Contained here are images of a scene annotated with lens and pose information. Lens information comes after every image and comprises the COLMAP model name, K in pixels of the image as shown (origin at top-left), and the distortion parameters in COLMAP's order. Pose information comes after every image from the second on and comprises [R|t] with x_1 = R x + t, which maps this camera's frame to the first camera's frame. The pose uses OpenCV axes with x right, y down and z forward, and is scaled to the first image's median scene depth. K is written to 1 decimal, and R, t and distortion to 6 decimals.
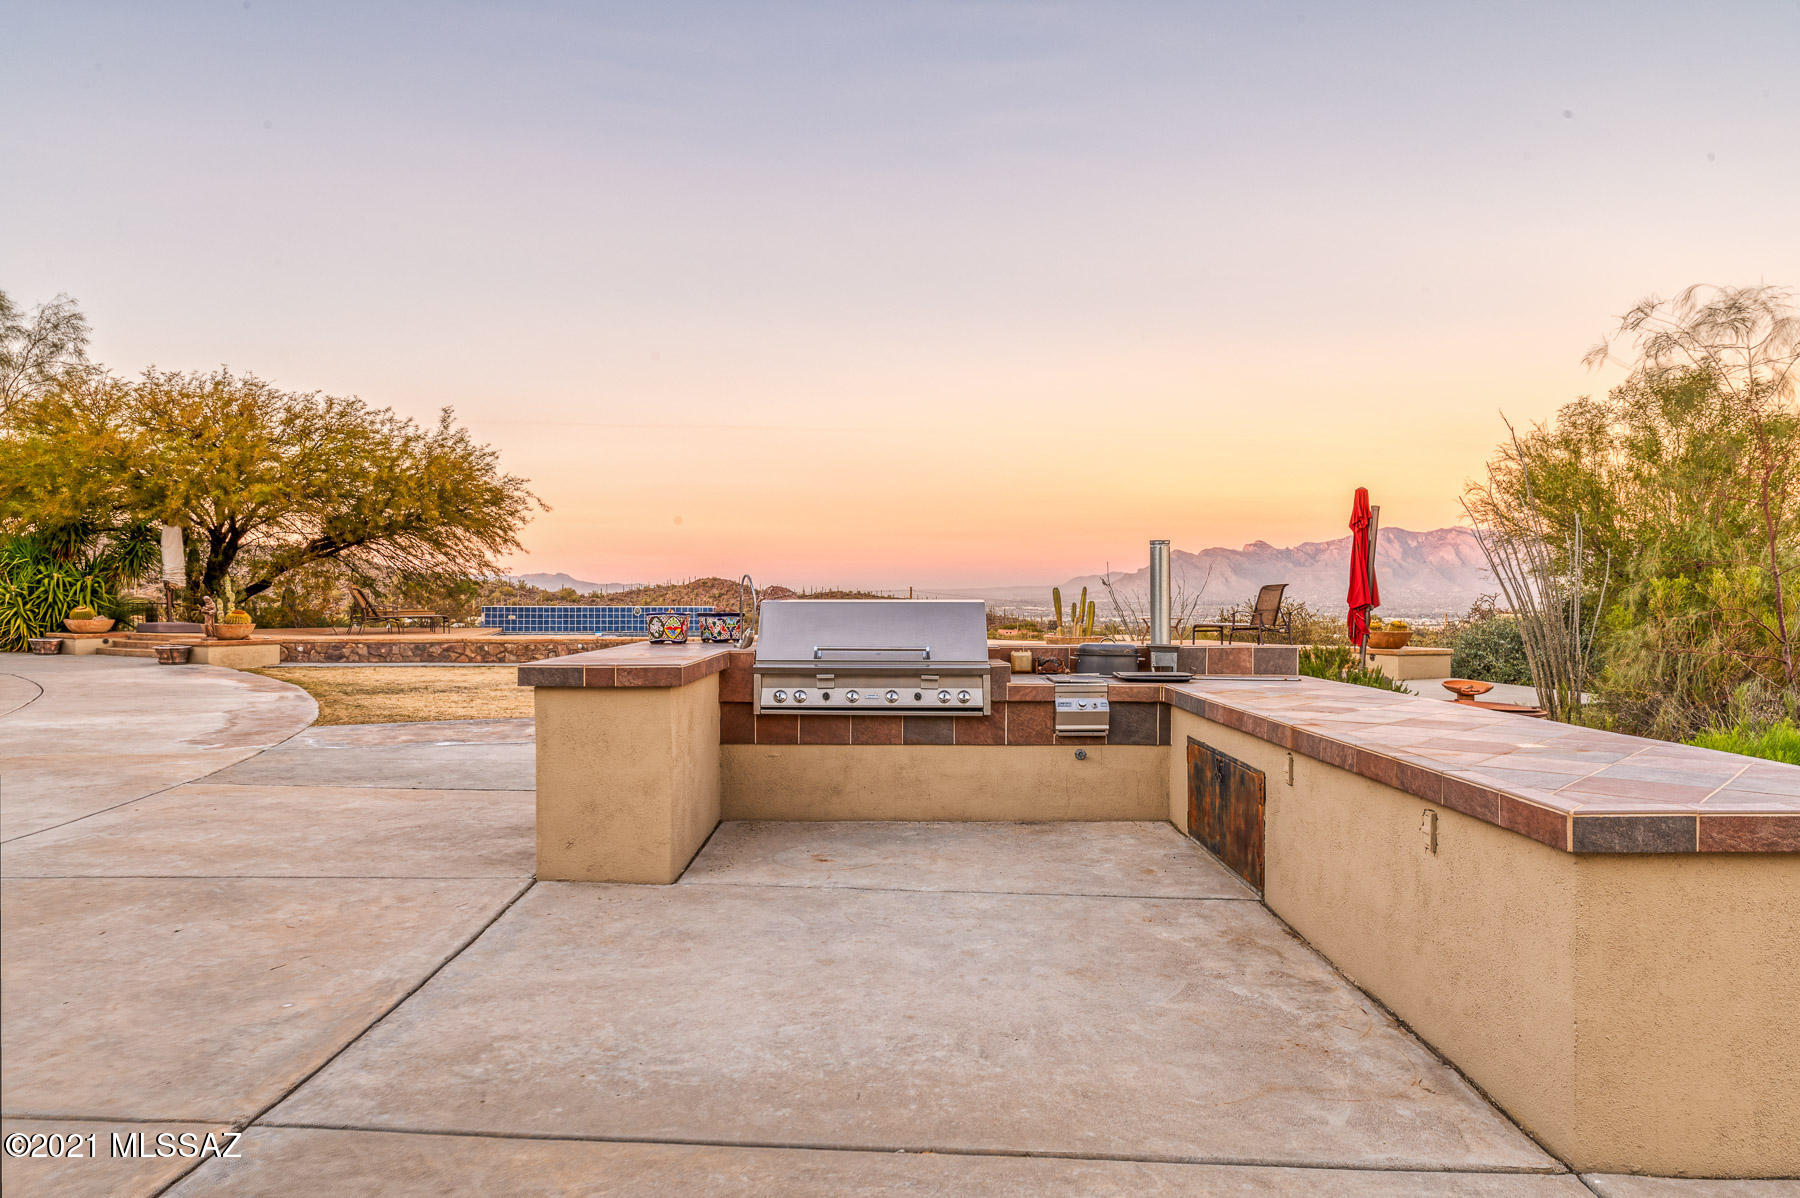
lens RADIAL K [[1119.1, 0, 910.7], [0, 1119.1, 588.2], [0, 0, 1]] dist [-0.021124, -0.000725]
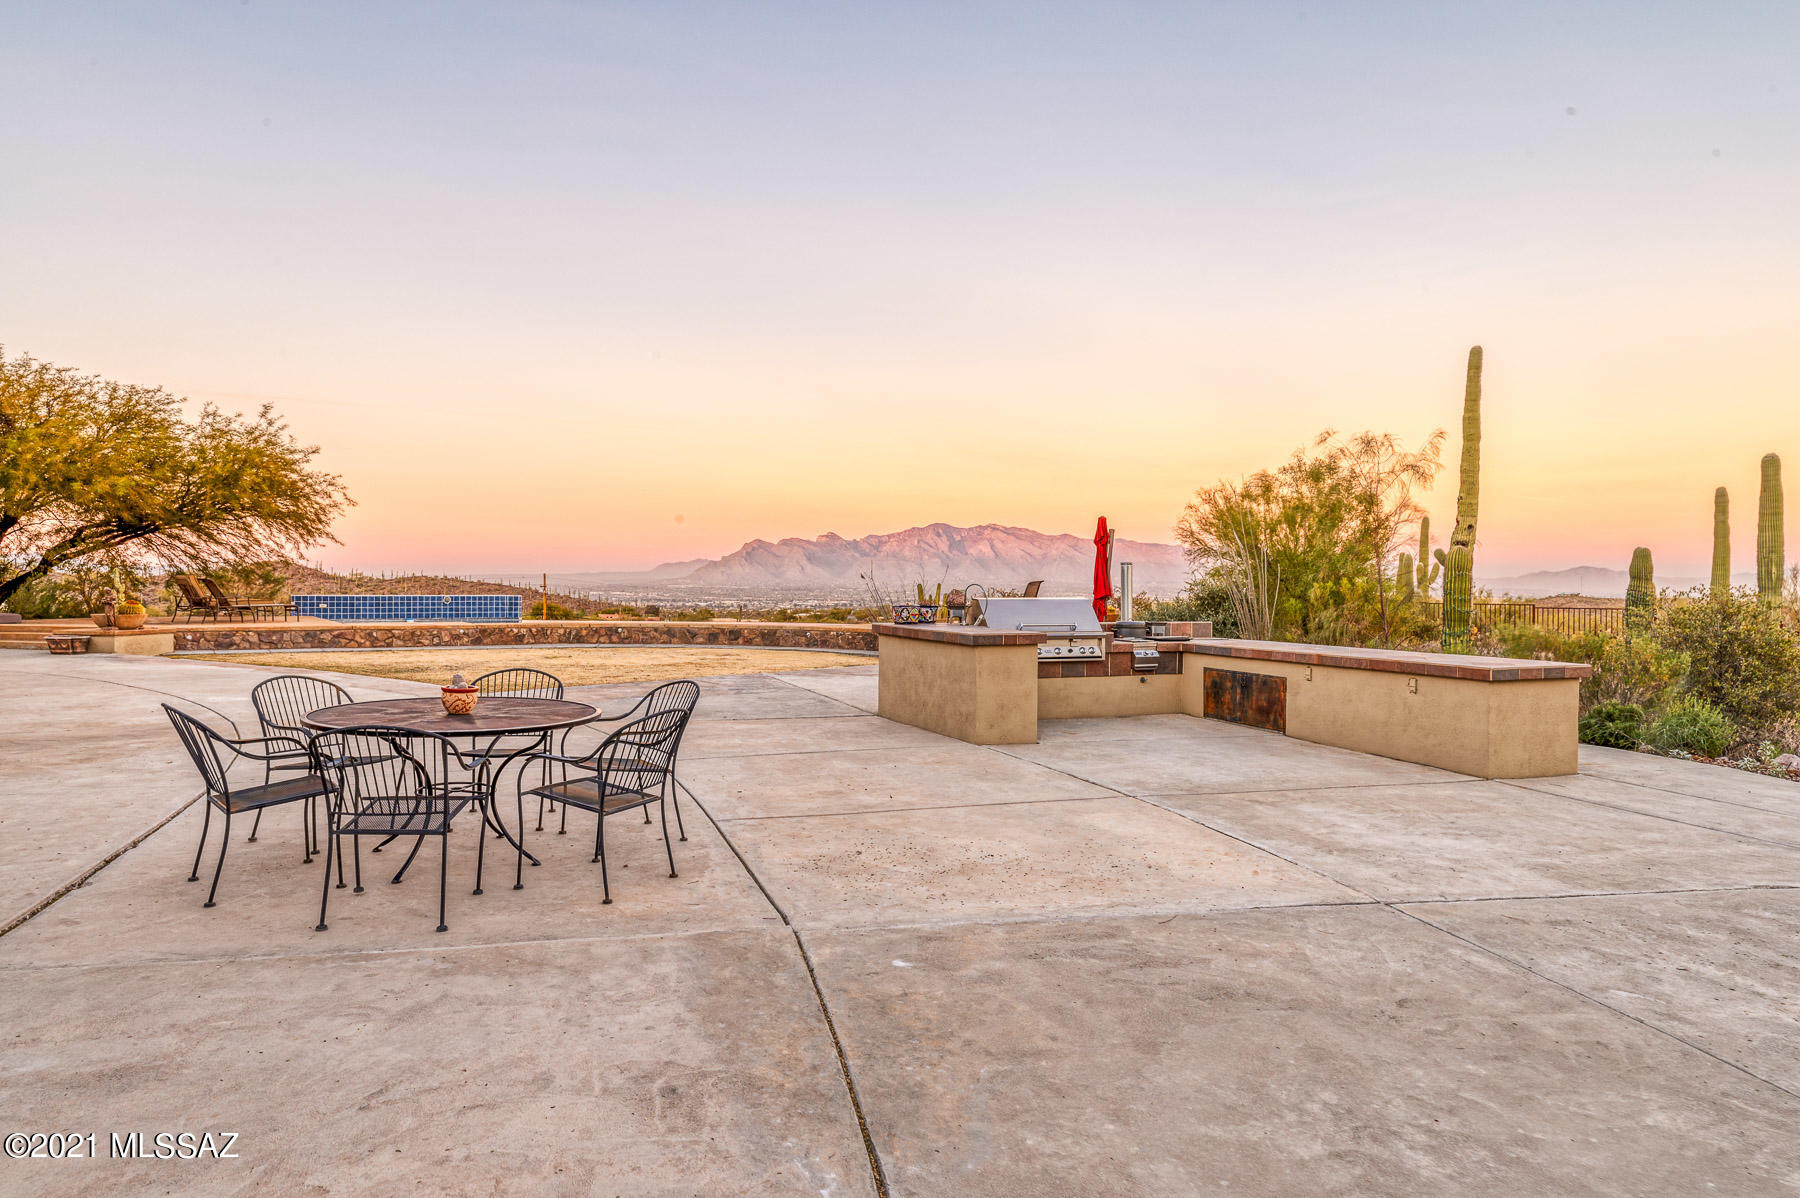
lens RADIAL K [[1063.0, 0, 900.0], [0, 1063.0, 608.9], [0, 0, 1]] dist [-0.011560, 0.000138]
pose [[0.932369, -0.004537, 0.361480, -0.284914], [-0.007099, 0.999499, 0.030857, -0.007574], [-0.361439, -0.031336, 0.931869, -0.168173]]
